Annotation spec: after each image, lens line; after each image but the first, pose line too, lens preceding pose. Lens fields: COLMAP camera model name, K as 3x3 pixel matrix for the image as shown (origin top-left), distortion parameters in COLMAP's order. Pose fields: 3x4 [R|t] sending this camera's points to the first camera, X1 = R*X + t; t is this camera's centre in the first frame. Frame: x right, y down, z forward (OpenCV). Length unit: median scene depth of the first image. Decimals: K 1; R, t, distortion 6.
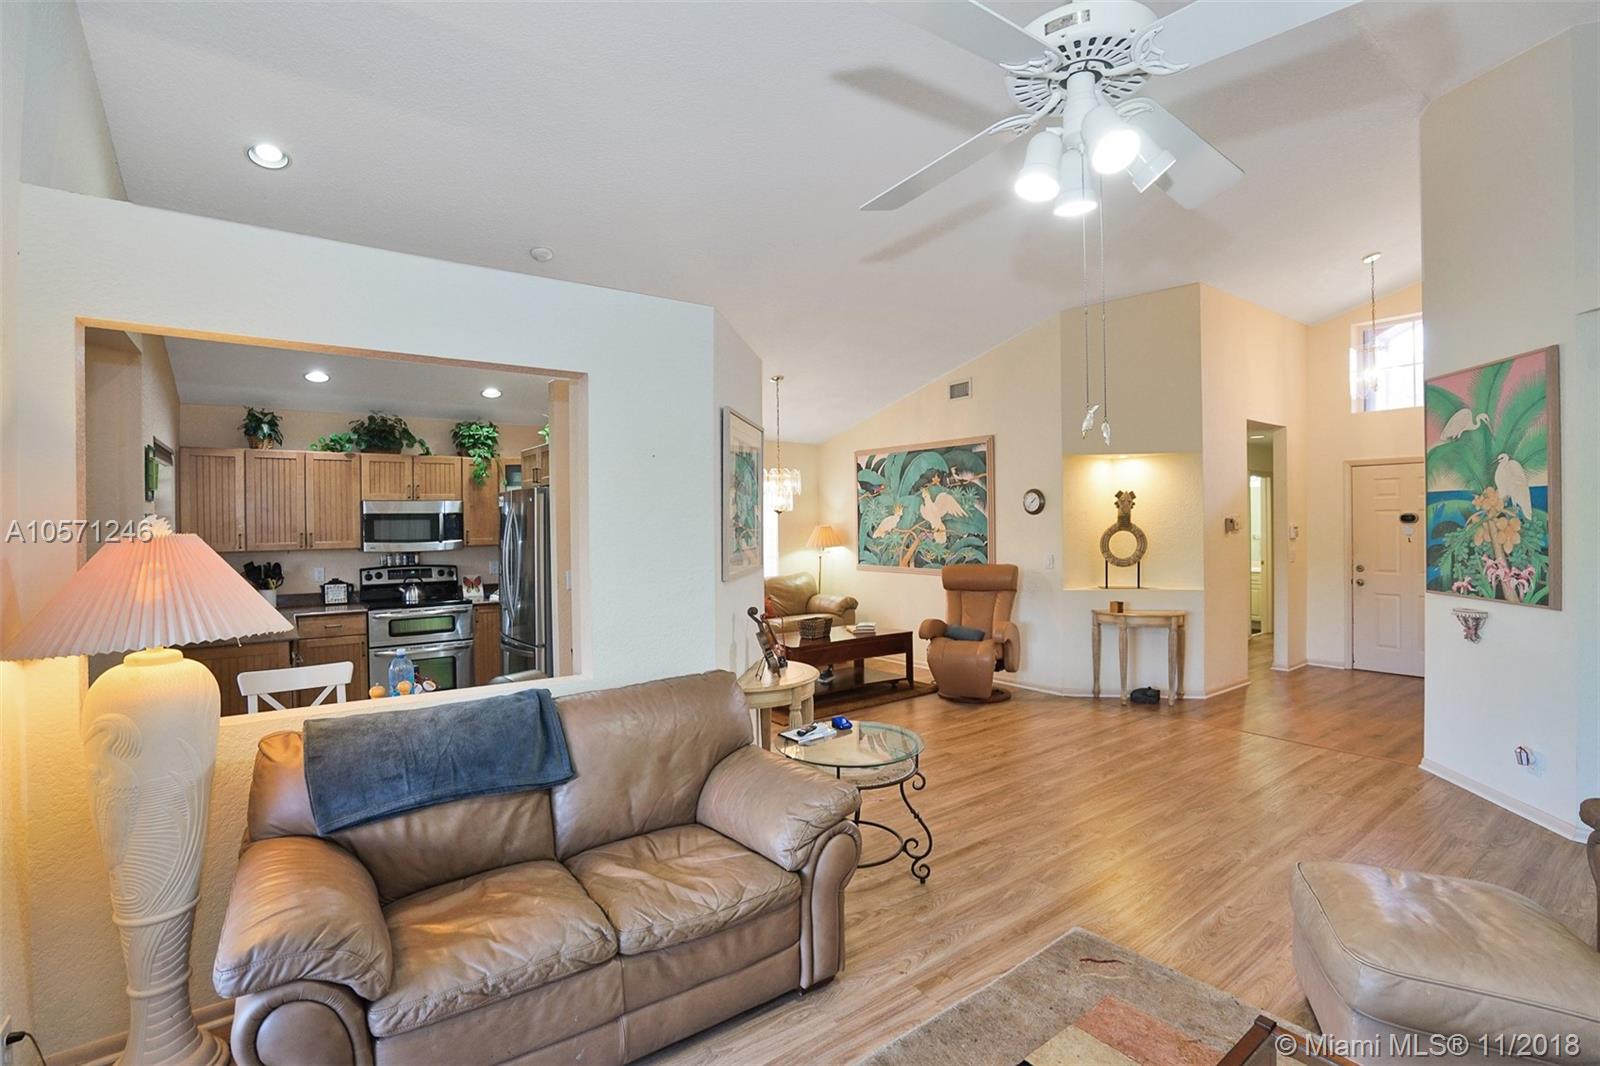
lens RADIAL K [[798.5, 0, 800.2], [0, 798.5, 530.4], [0, 0, 1]] dist [-0.002123, 0.000057]
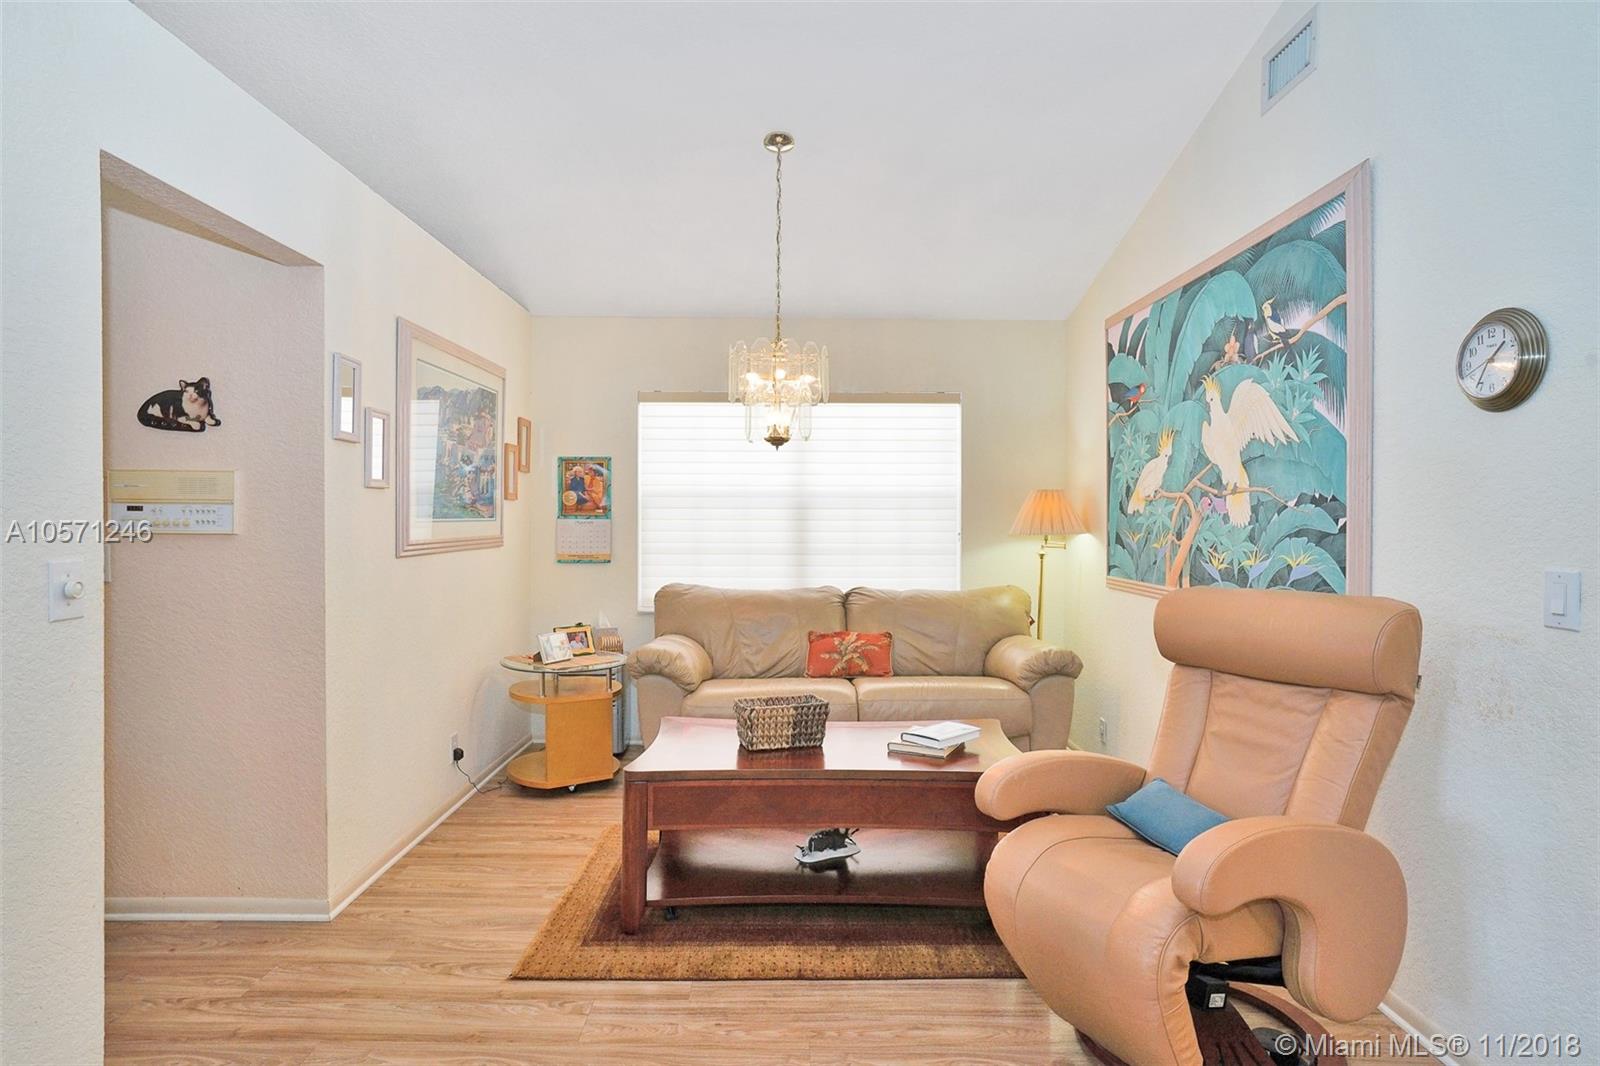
lens RADIAL K [[859.3, 0, 797.5], [0, 859.3, 528.0], [0, 0, 1]] dist [-0.054094, 0.043131]
pose [[0.780455, 0.021825, -0.624831, 0.267156], [-0.020000, 0.999751, 0.009940, 0.017922], [0.624892, 0.004739, 0.780697, 0.607080]]
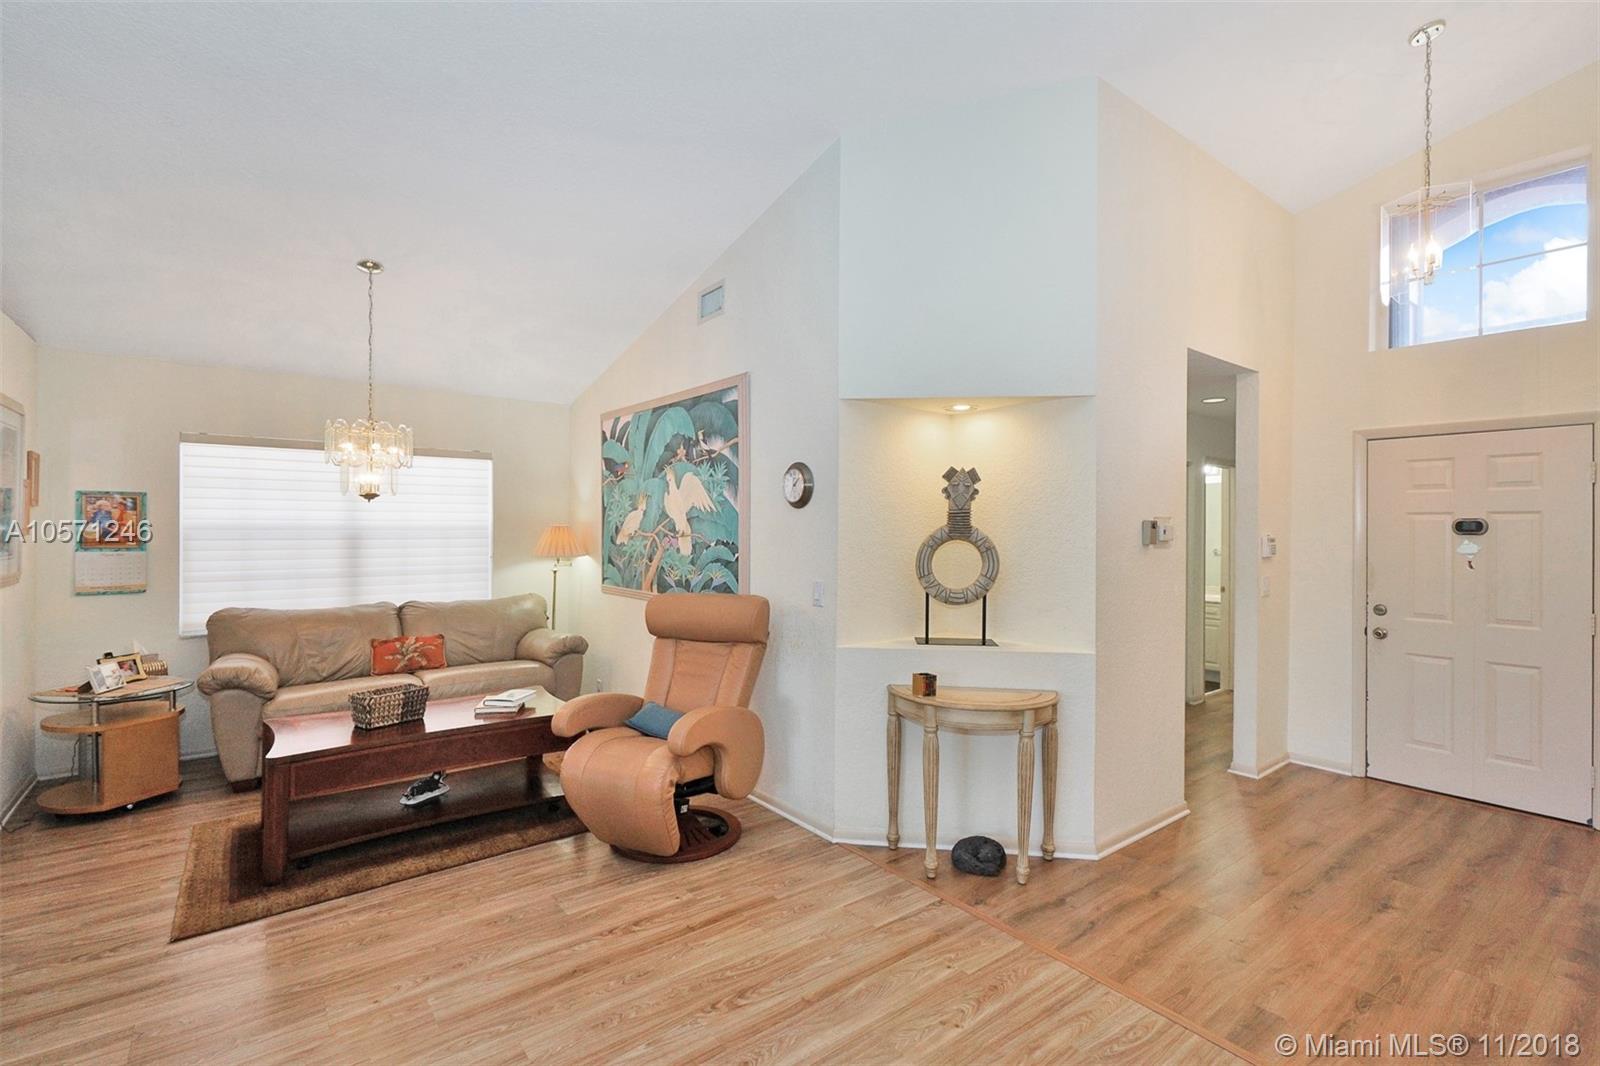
lens RADIAL K [[730.5, 0, 794.9], [0, 730.5, 531.8], [0, 0, 1]] dist [-0.002752, 0.001253]
pose [[0.999674, 0.017224, -0.018846, 0.279833], [-0.017302, 0.999842, -0.003962, -0.001148], [0.018774, 0.004287, 0.999815, 0.456151]]
